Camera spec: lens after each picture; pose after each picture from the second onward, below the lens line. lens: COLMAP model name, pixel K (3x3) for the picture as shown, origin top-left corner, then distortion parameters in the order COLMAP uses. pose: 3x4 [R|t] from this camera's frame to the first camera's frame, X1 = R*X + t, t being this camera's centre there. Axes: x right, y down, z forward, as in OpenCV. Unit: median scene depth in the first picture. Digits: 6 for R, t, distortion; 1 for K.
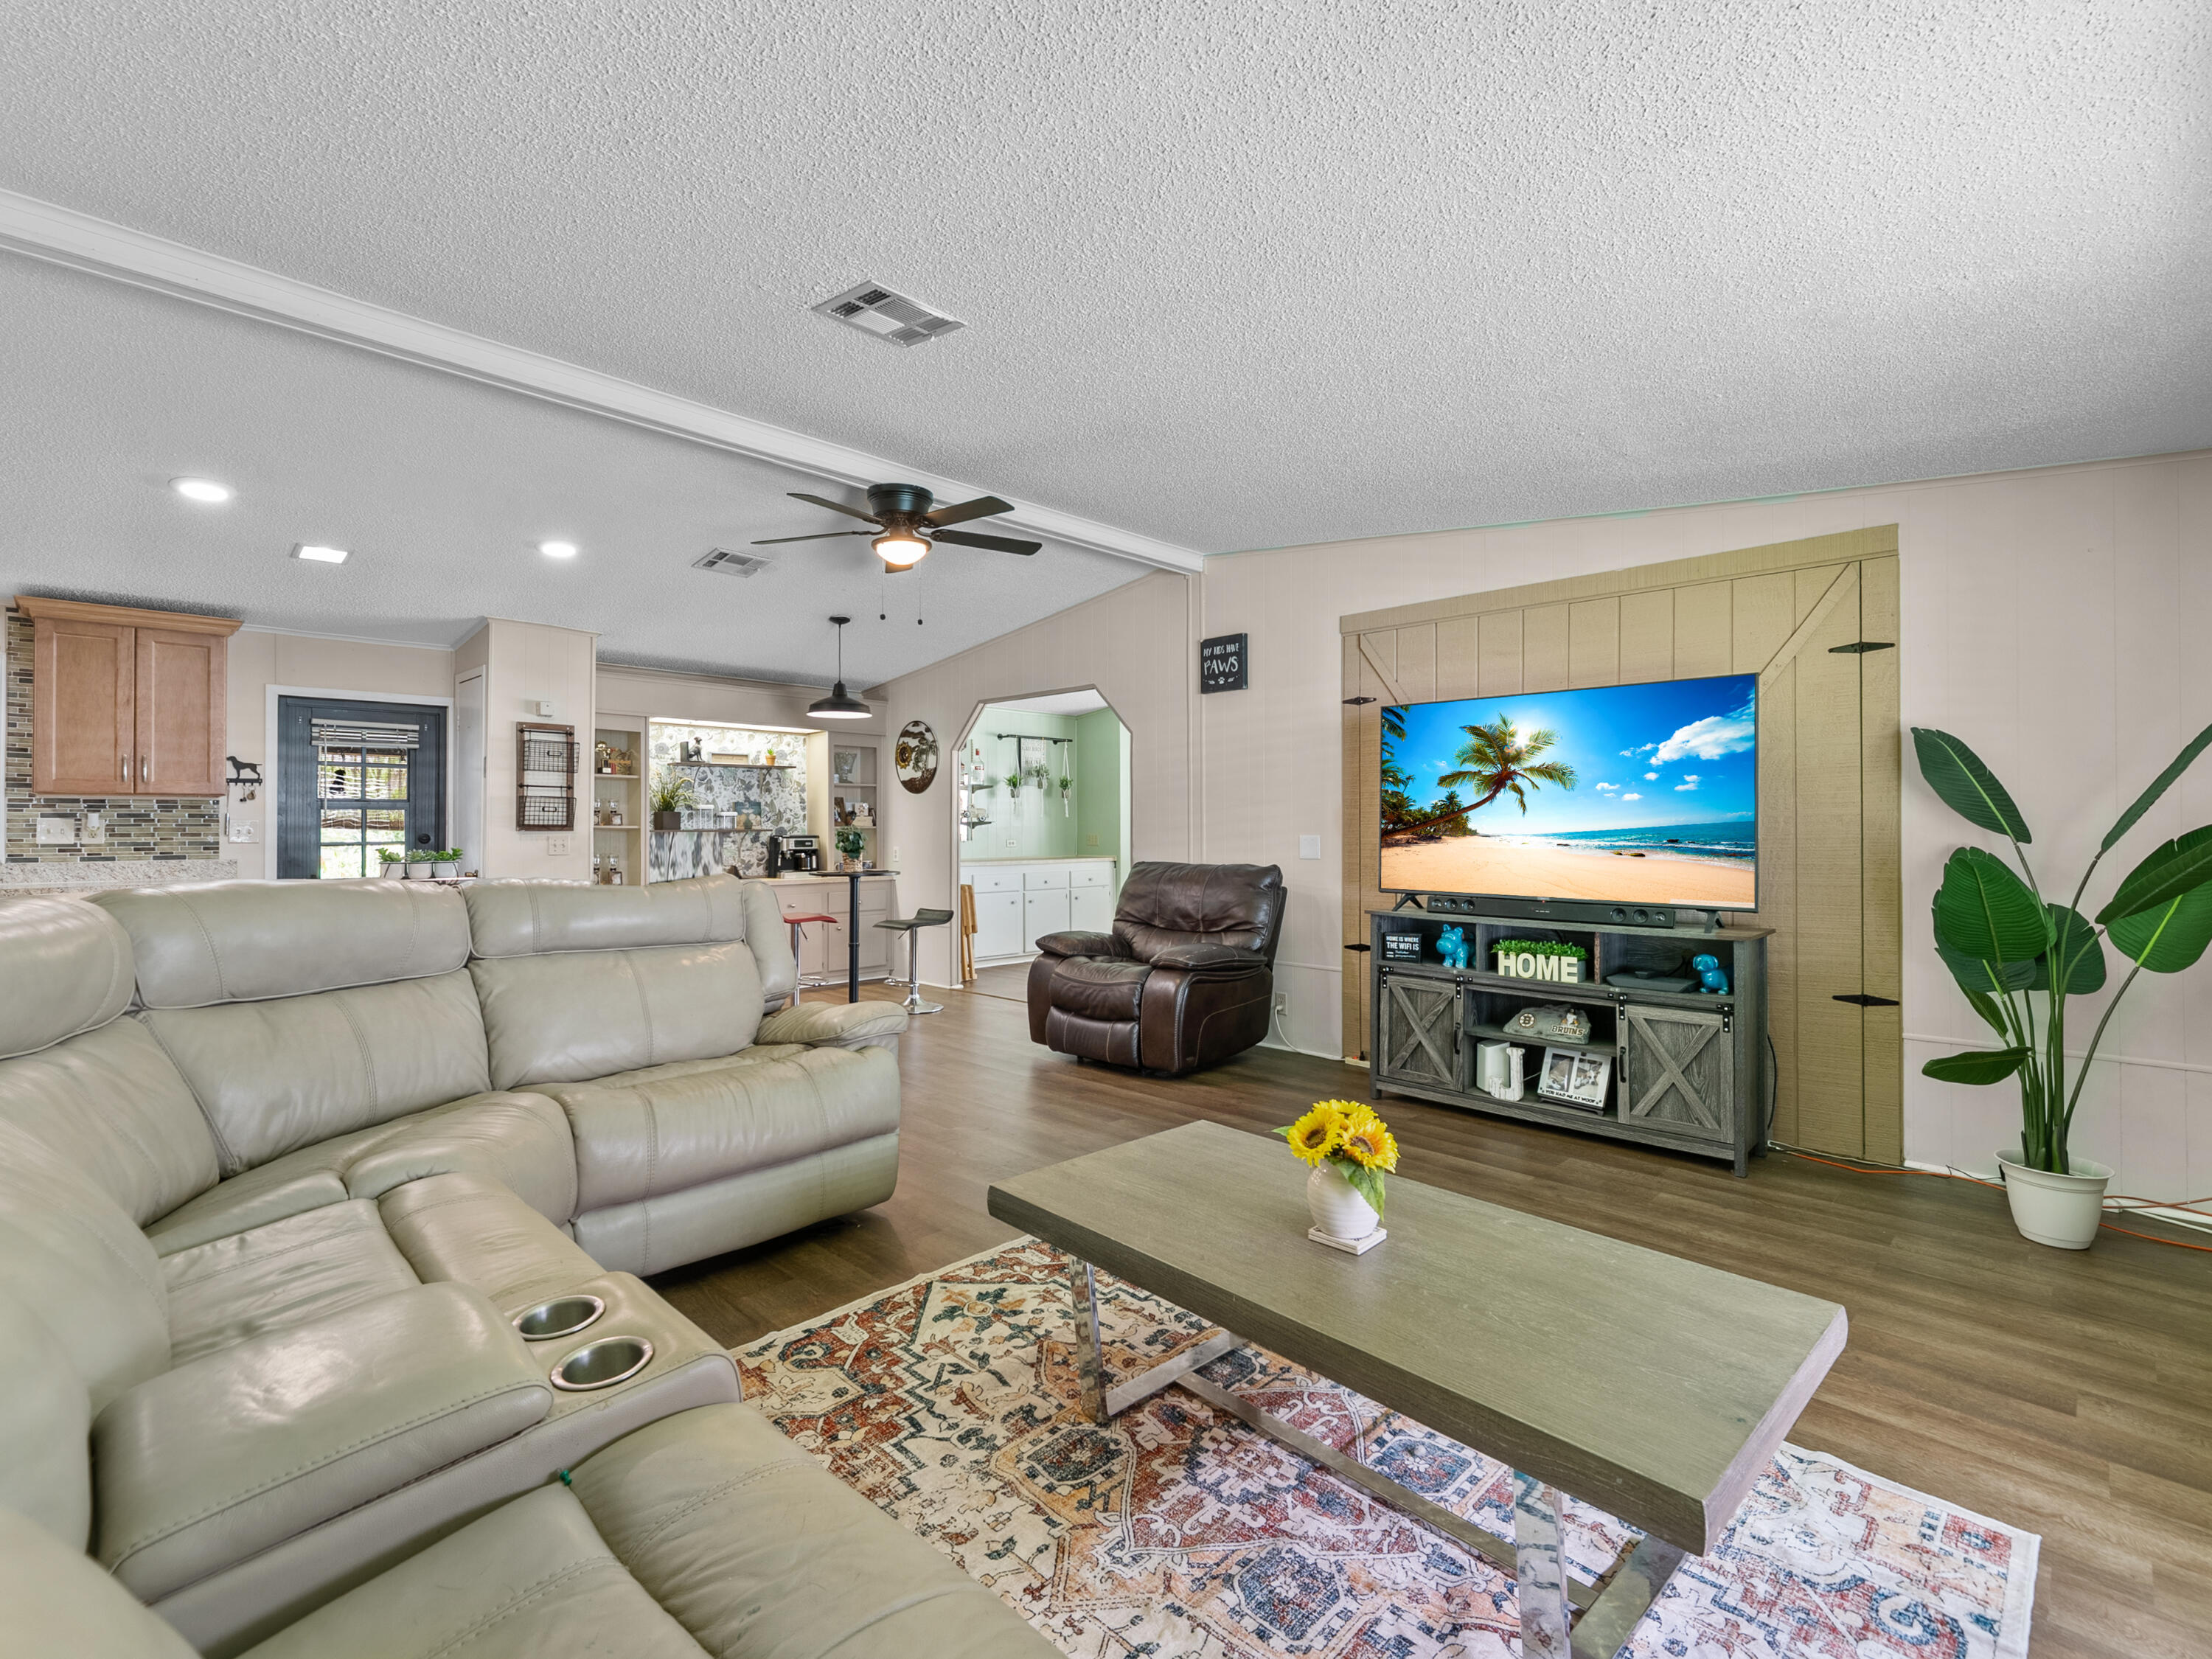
lens RADIAL K [[998.7, 0, 1105.4], [0, 998.7, 820.2], [0, 0, 1]] dist [-0.002843, 0.000362]
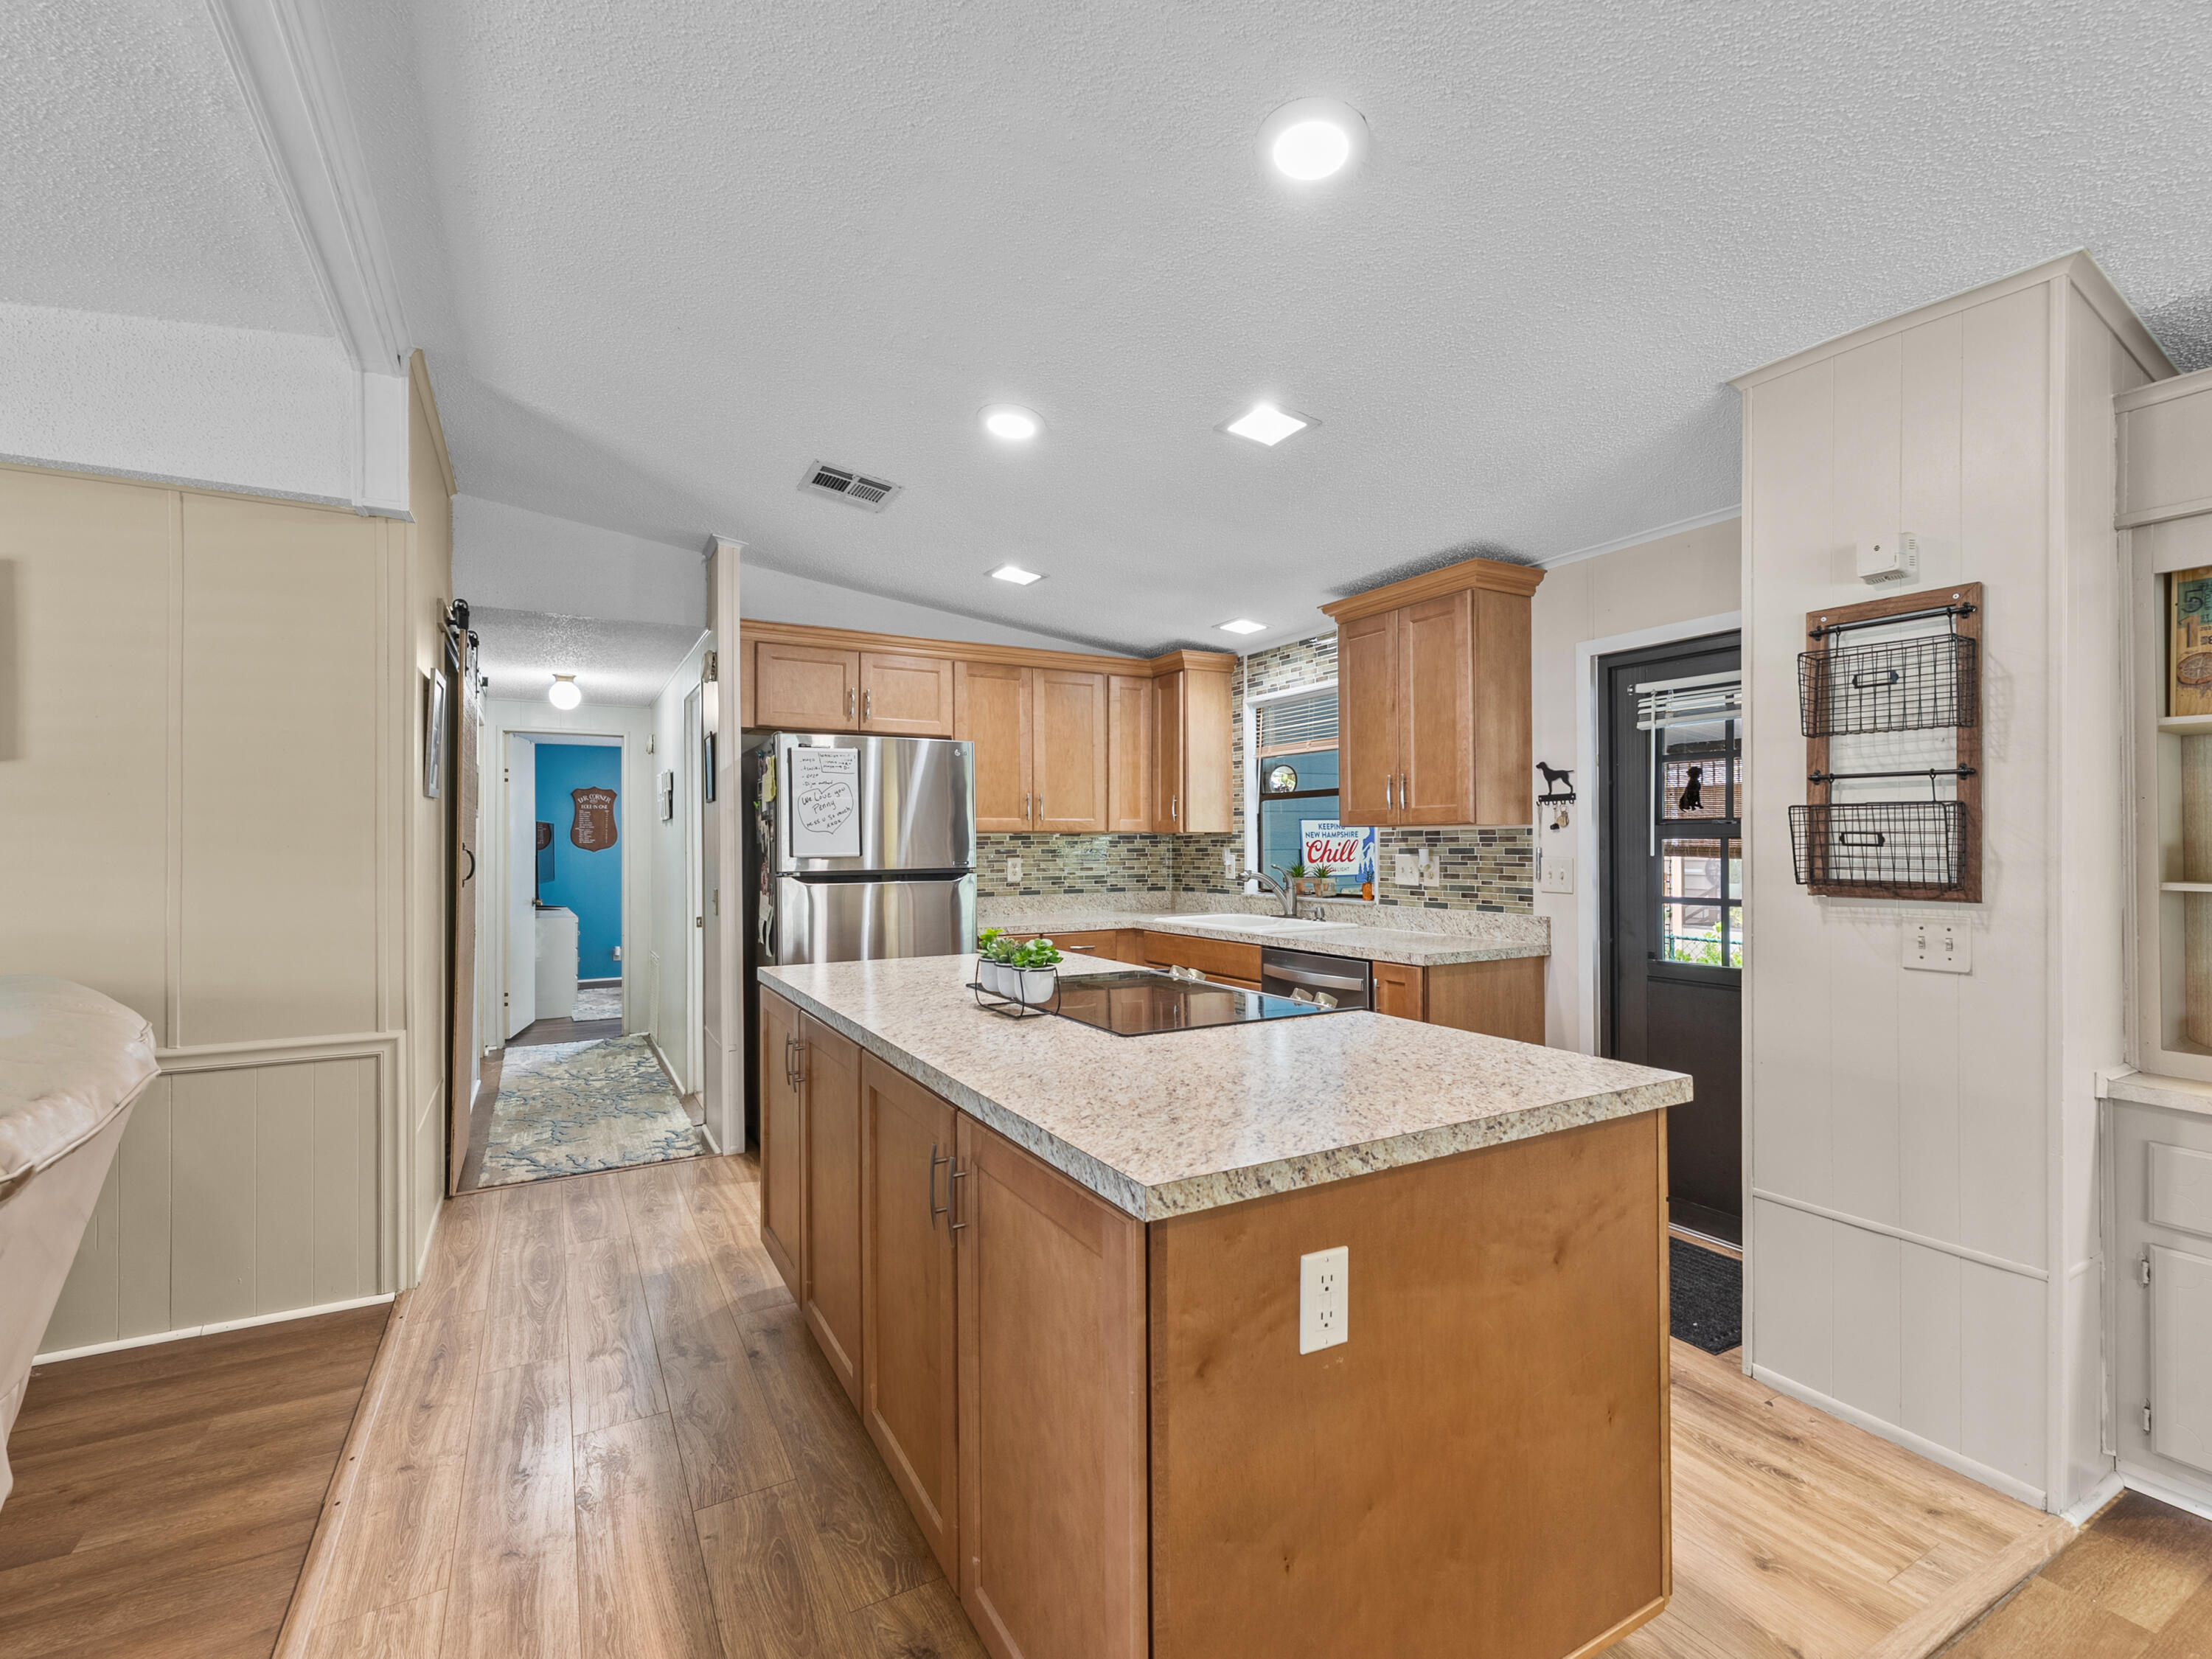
lens RADIAL K [[998.7, 0, 1105.9], [0, 998.7, 836.9], [0, 0, 1]] dist [-0.002843, 0.000362]
pose [[-0.287220, 0.000408, -0.957865, -0.142433], [0.015435, 0.999872, -0.004202, -0.014578], [0.957740, -0.015992, -0.287189, 0.842728]]
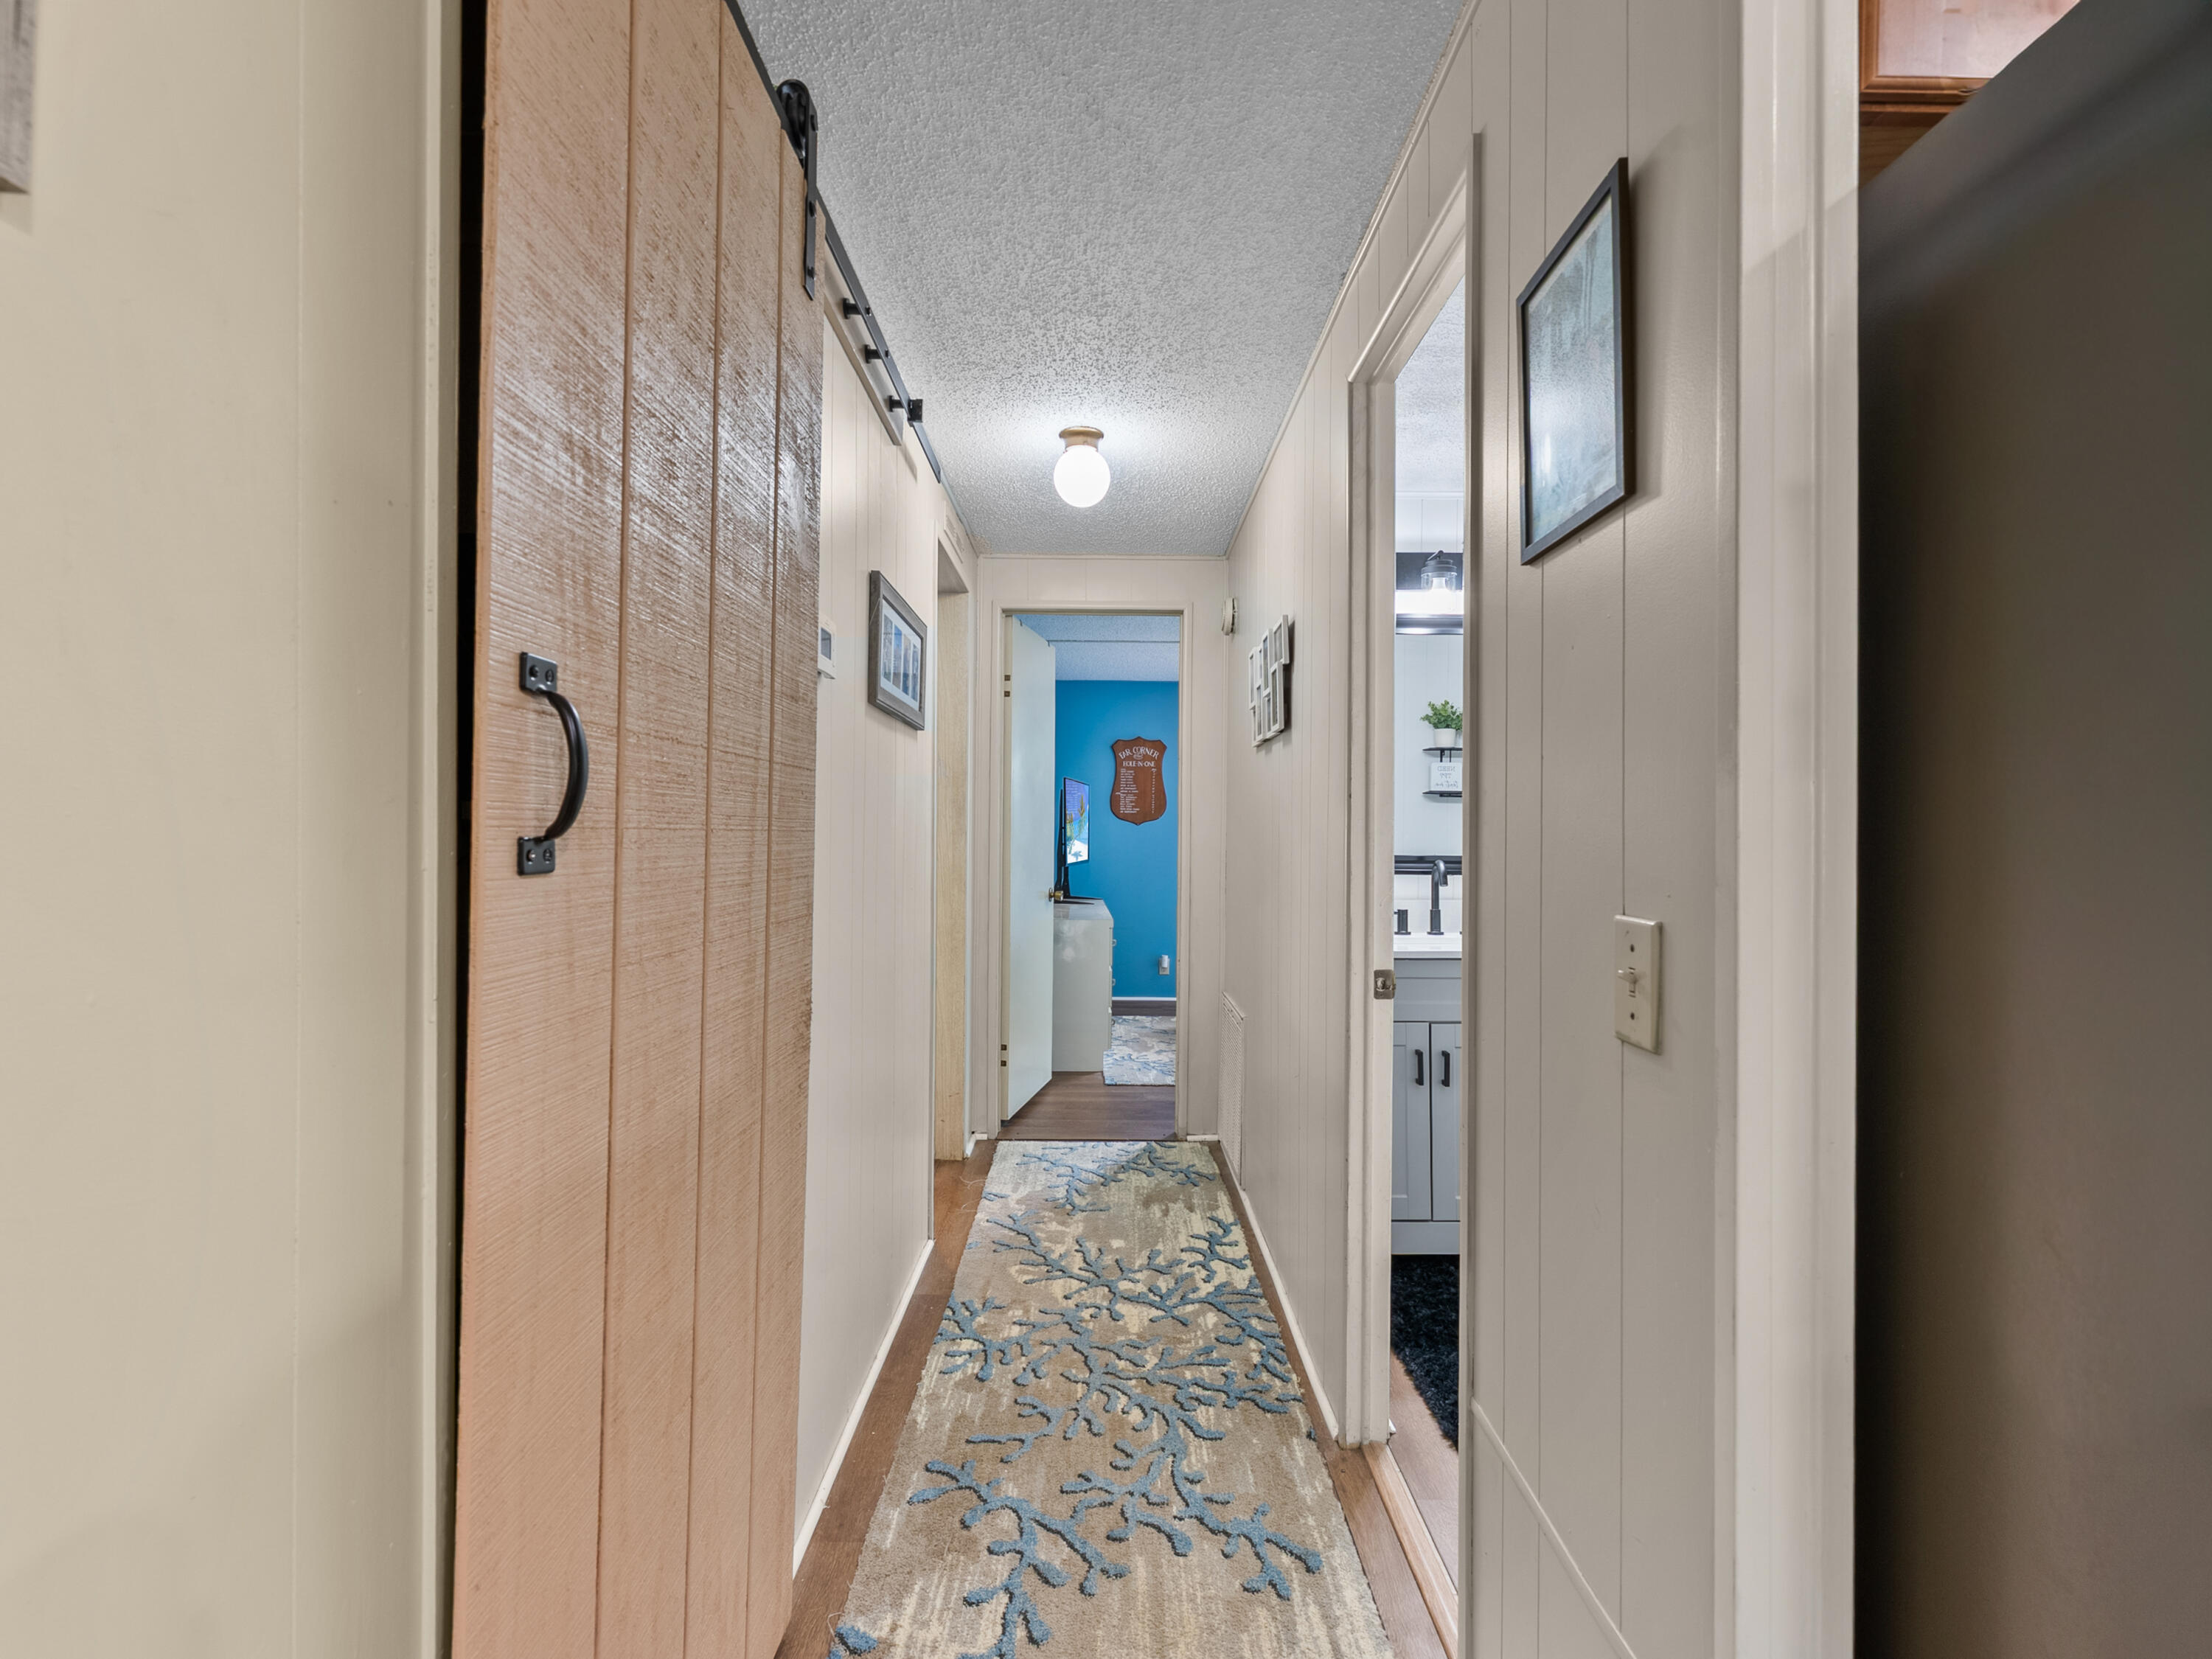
lens RADIAL K [[998.7, 0, 1103.3], [0, 998.7, 835.8], [0, 0, 1]] dist [-0.002843, 0.000362]
pose [[-0.719315, 0.001170, -0.694683, -0.603804], [0.001339, 0.999999, 0.000298, 0.003174], [0.694683, -0.000716, -0.719316, 0.404634]]
